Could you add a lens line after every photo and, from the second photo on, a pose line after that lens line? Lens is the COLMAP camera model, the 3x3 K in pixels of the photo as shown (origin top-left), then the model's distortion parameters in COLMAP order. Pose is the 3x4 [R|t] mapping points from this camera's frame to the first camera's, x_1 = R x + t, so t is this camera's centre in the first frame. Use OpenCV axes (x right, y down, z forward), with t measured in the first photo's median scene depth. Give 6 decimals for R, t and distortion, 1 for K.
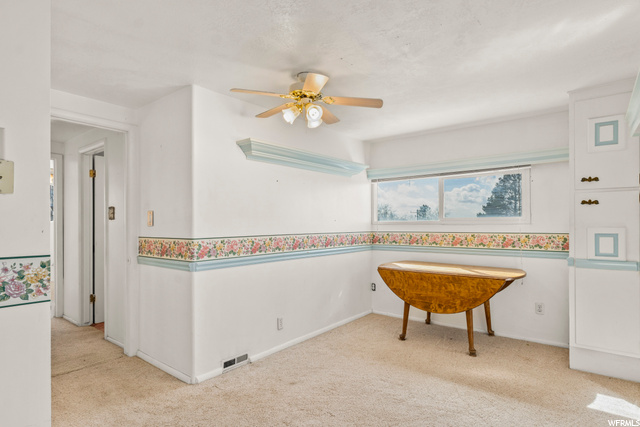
lens RADIAL K [[345.8, 0, 317.2], [0, 345.8, 220.1], [0, 0, 1]] dist [-0.000545, 0.000535]
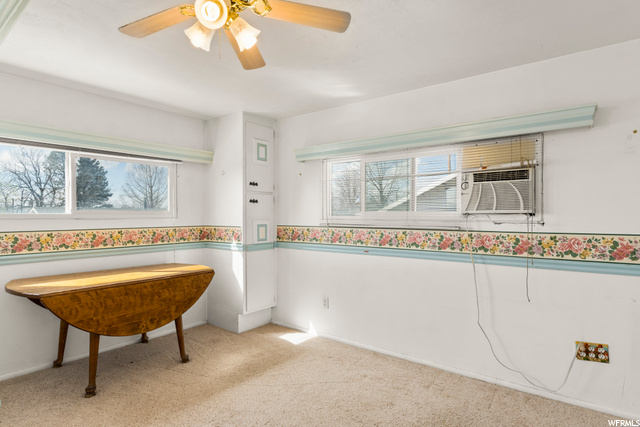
lens RADIAL K [[345.8, 0, 317.2], [0, 345.8, 220.1], [0, 0, 1]] dist [-0.000545, 0.000535]
pose [[-0.016827, -0.001720, 0.999857, -0.441553], [-0.004584, 0.999988, 0.001643, 0.014418], [-0.999848, -0.004555, -0.016834, 0.636827]]
